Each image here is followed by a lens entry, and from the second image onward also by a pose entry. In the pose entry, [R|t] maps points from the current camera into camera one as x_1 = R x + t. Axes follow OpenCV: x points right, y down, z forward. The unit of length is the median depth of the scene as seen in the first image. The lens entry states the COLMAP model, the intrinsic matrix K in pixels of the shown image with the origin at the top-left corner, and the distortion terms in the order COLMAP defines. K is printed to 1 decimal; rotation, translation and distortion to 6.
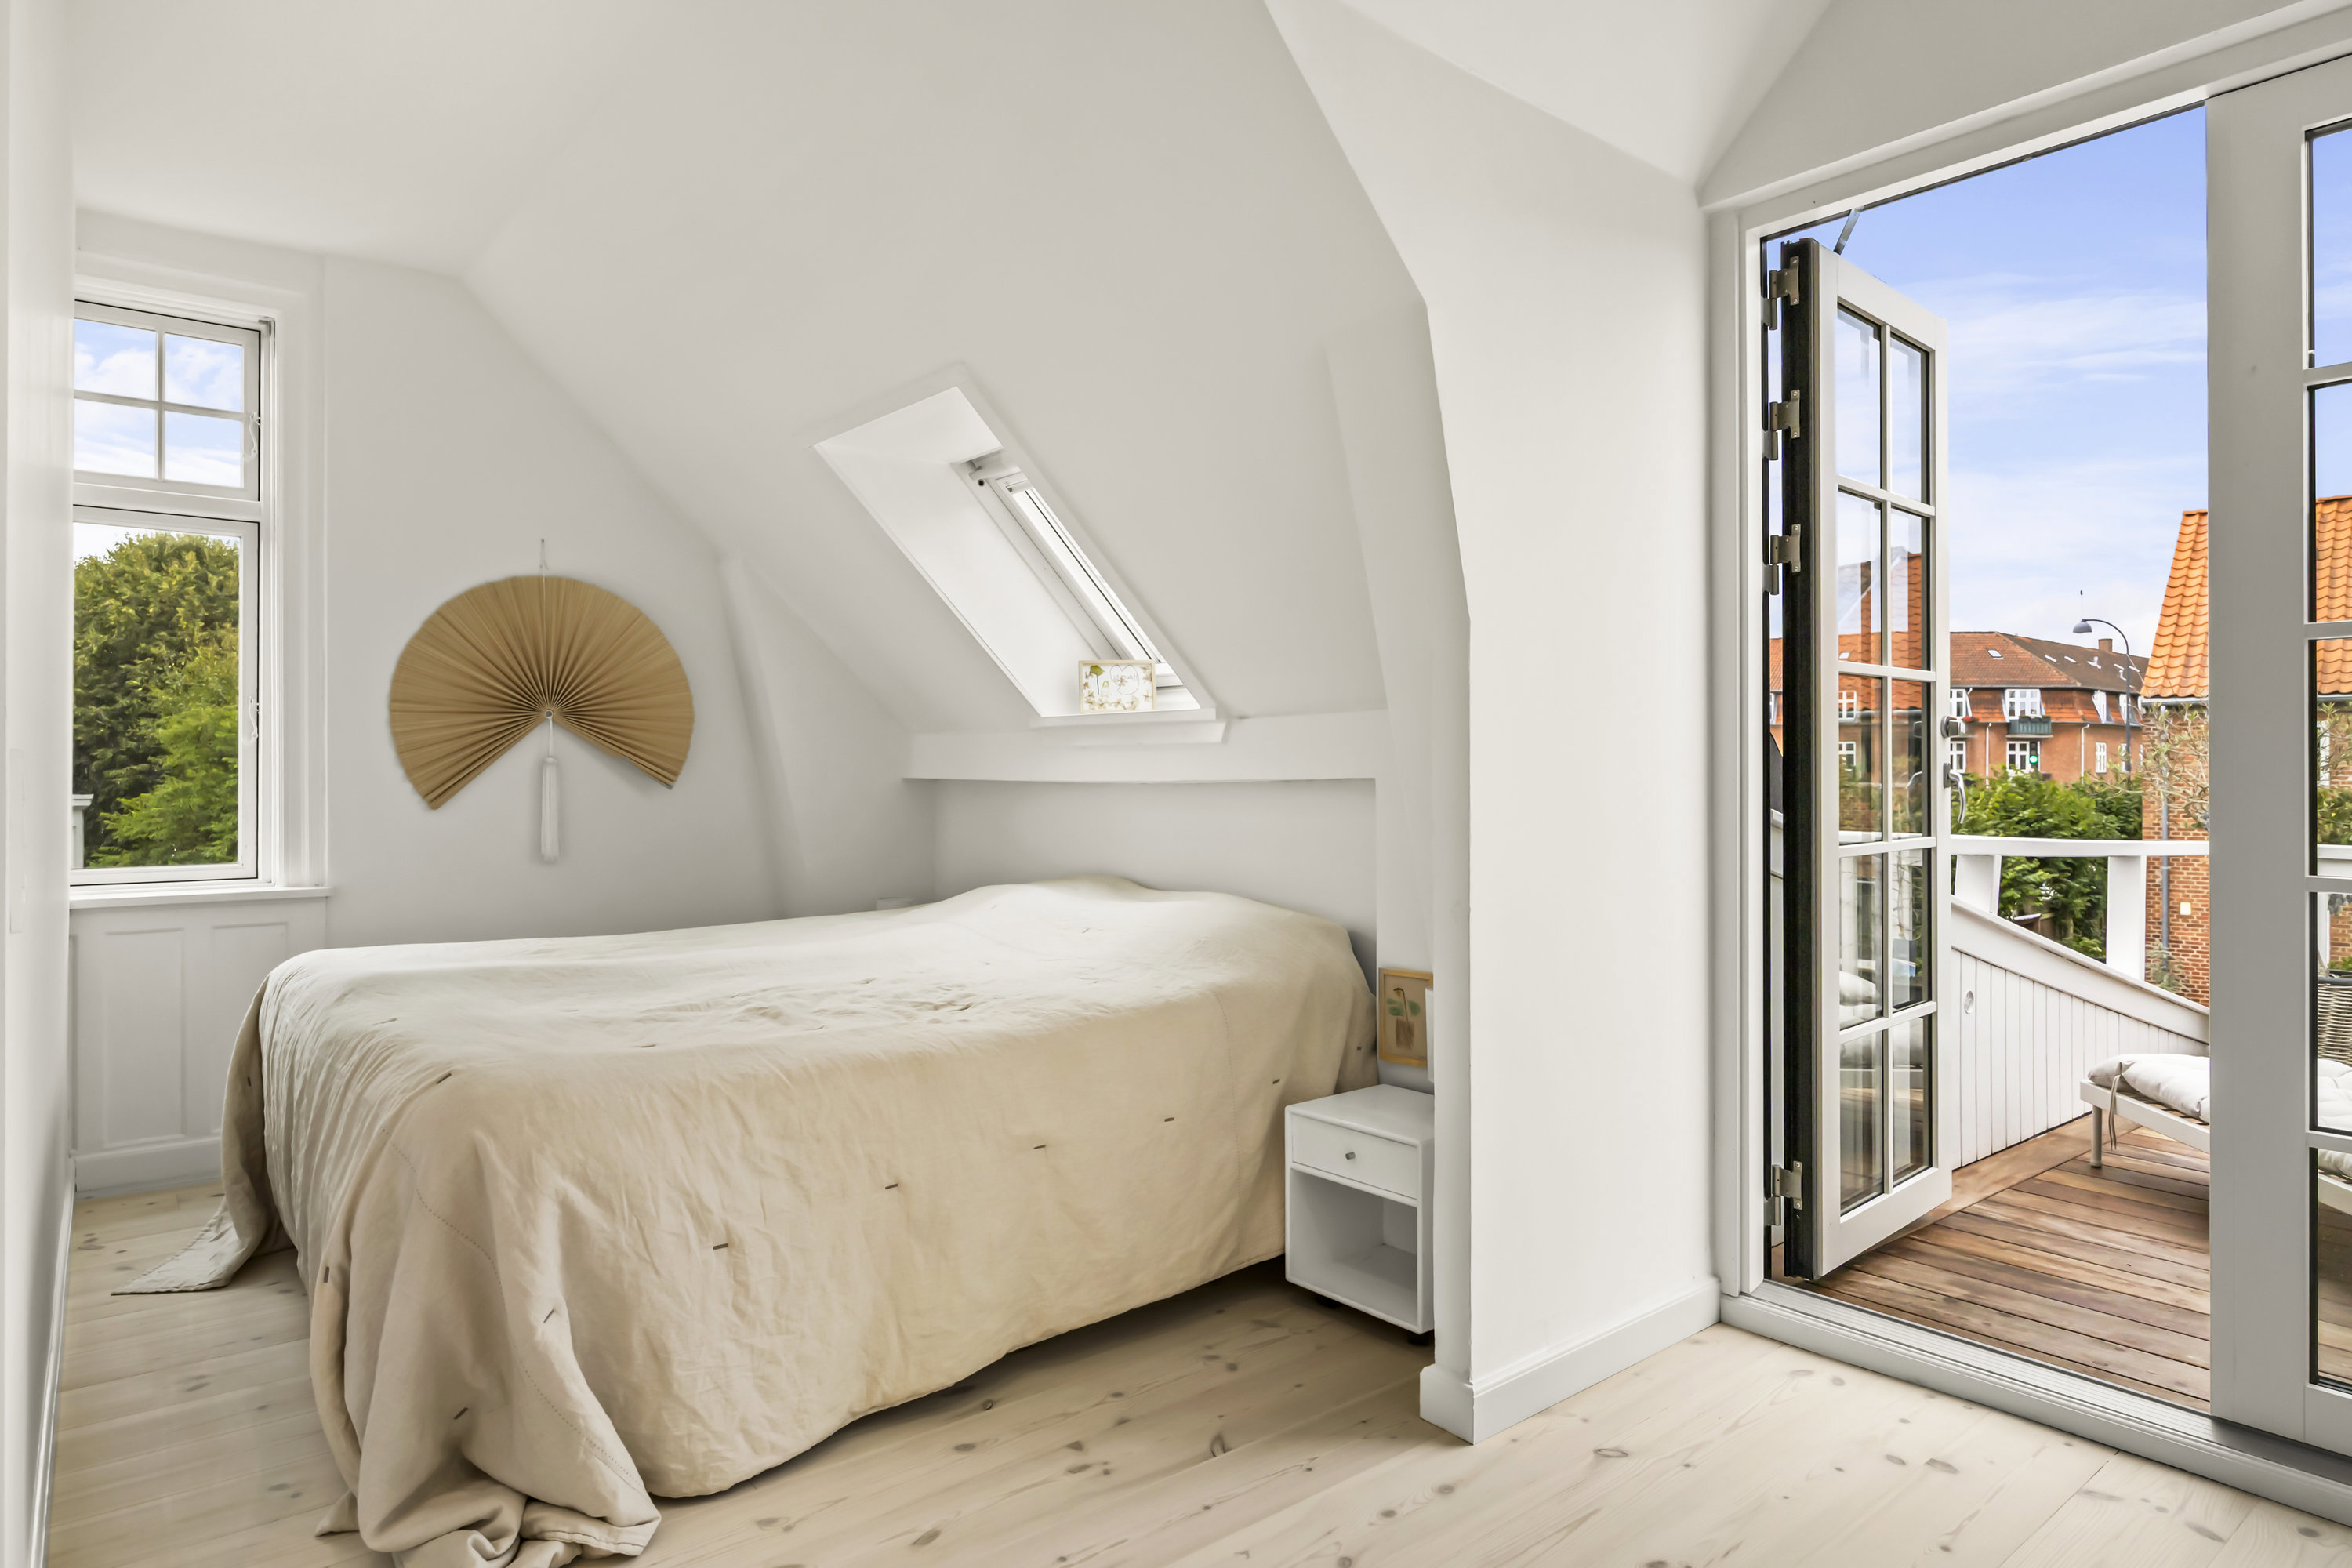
lens RADIAL K [[1380.2, 0, 1169.7], [0, 1380.2, 776.4], [0, 0, 1]] dist [0.000733, -0.002637]
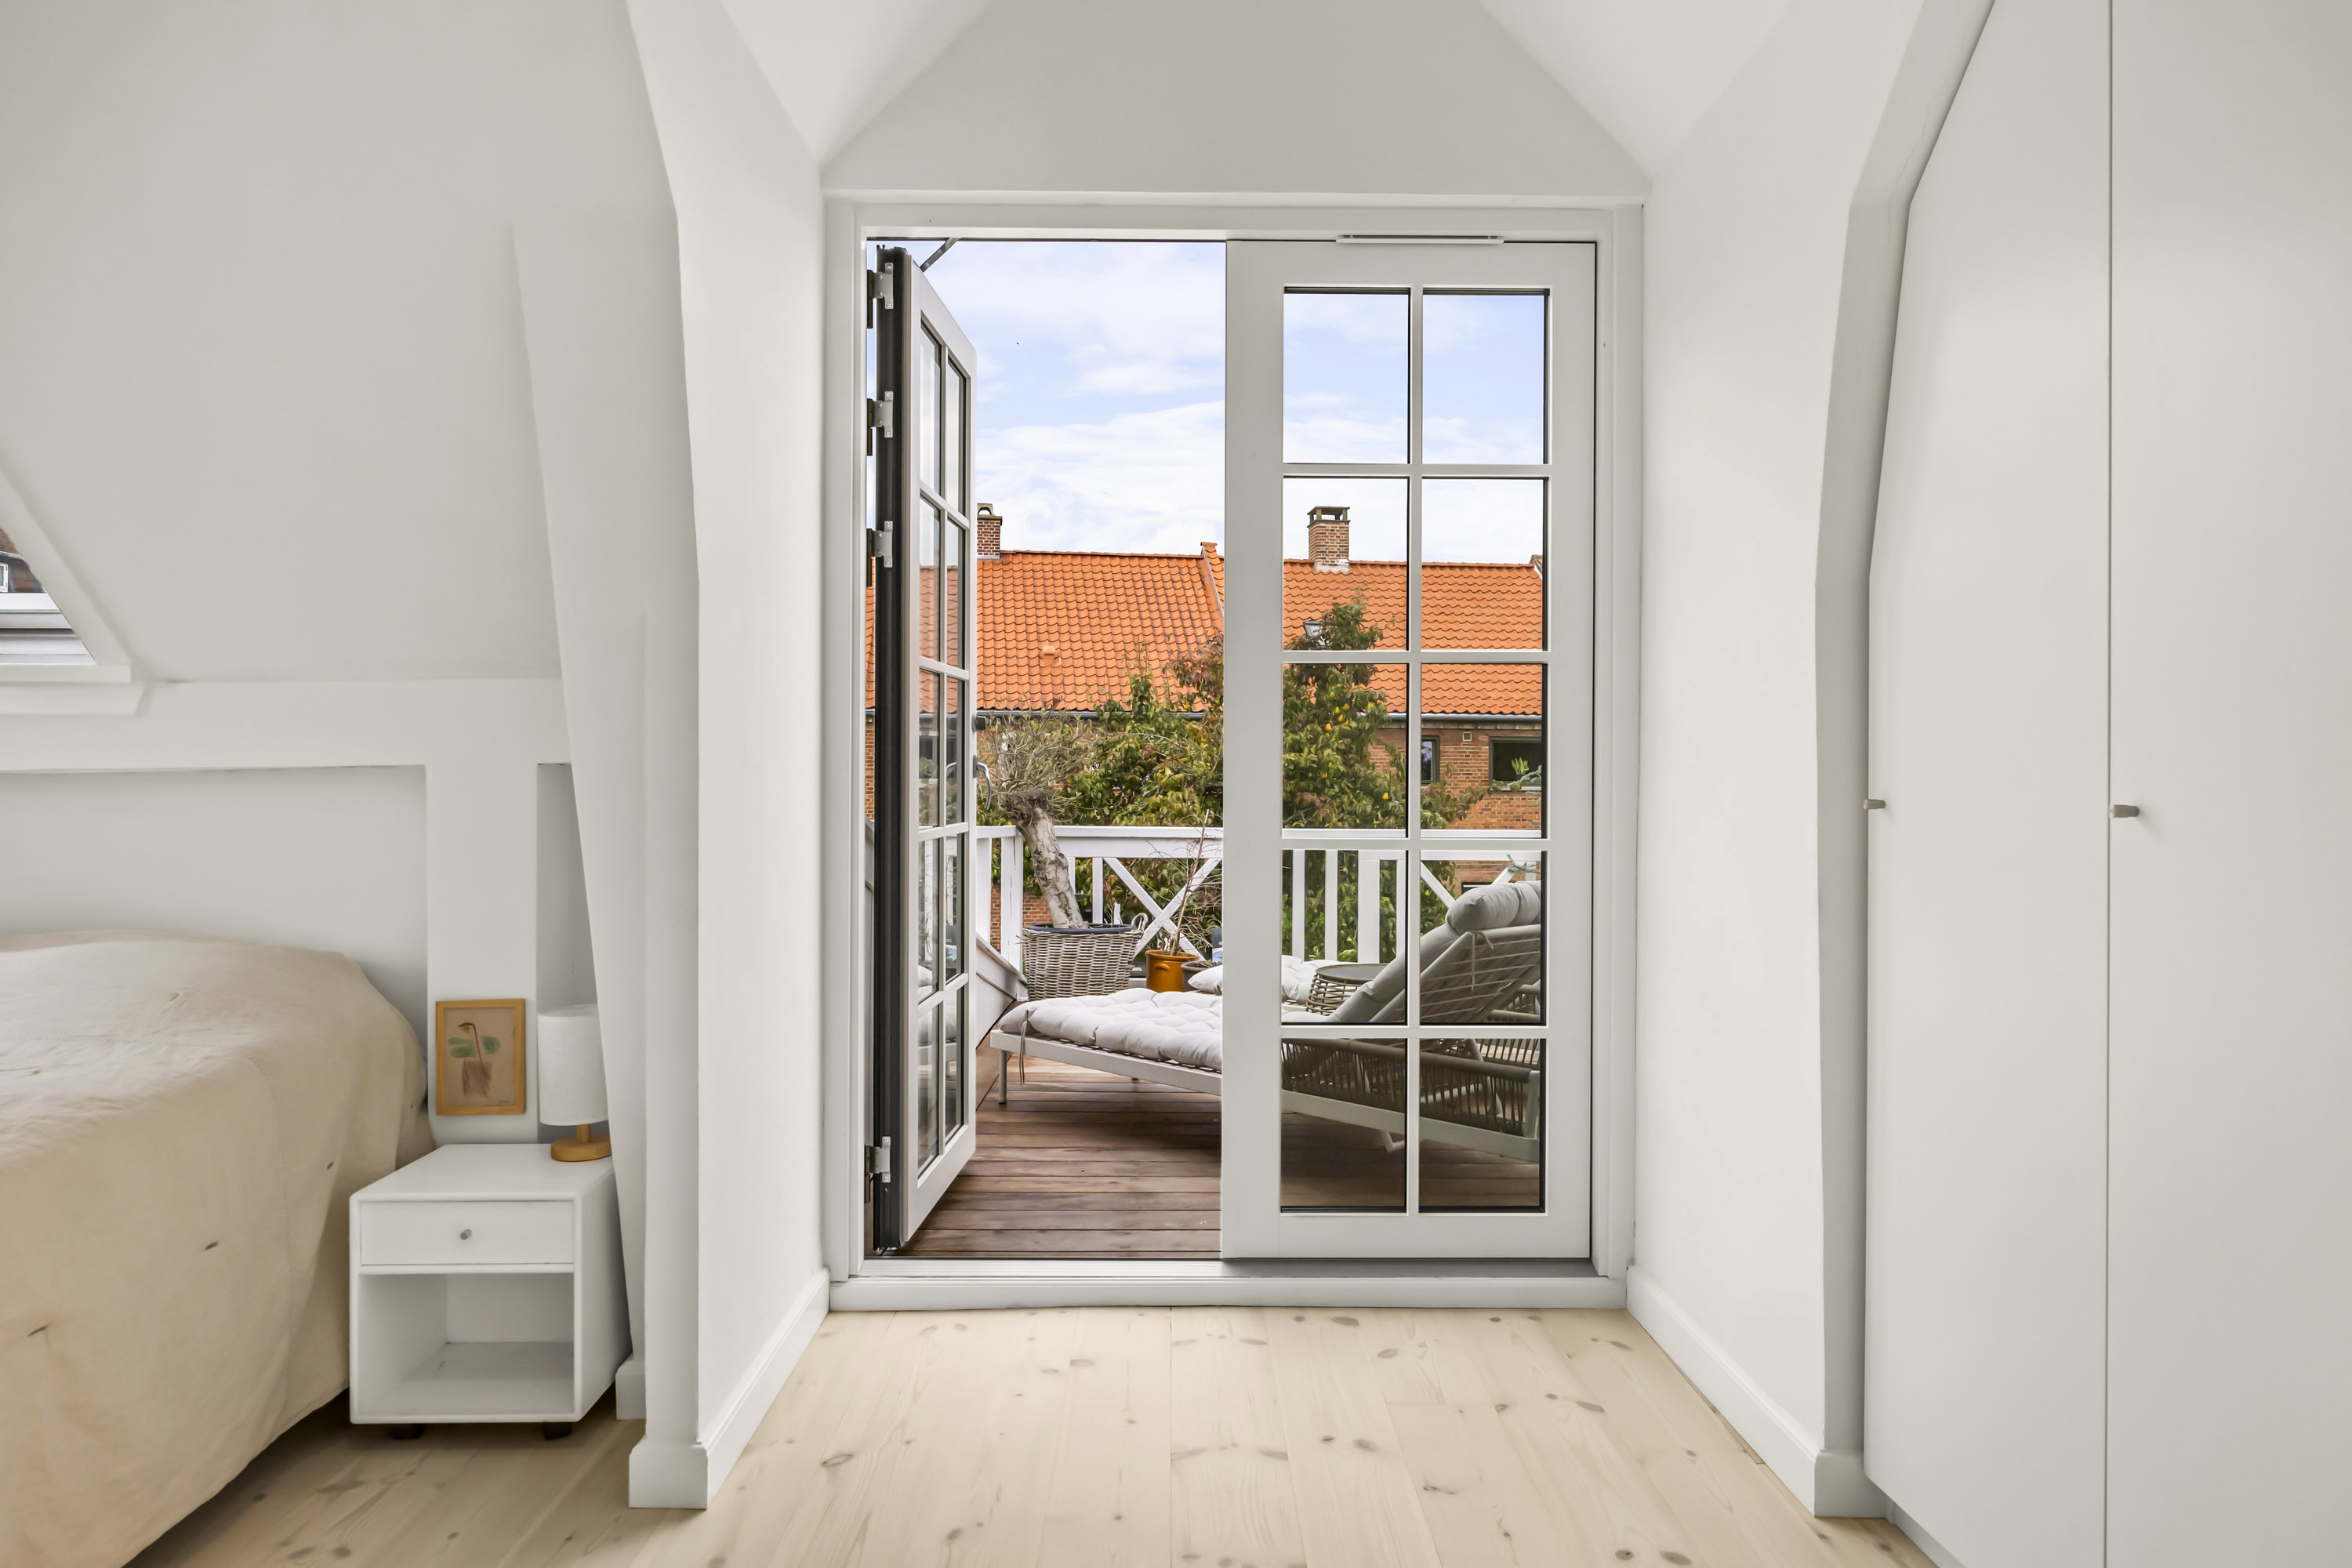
lens RADIAL K [[1479.6, 0, 1175.4], [0, 1479.6, 782.0], [0, 0, 1]] dist [-0.015350, 0.005780]
pose [[0.610253, -0.002713, 0.792202, -0.293677], [0.003749, 0.999993, 0.000537, 0.013543], [-0.792198, 0.002642, 0.610259, 0.152395]]
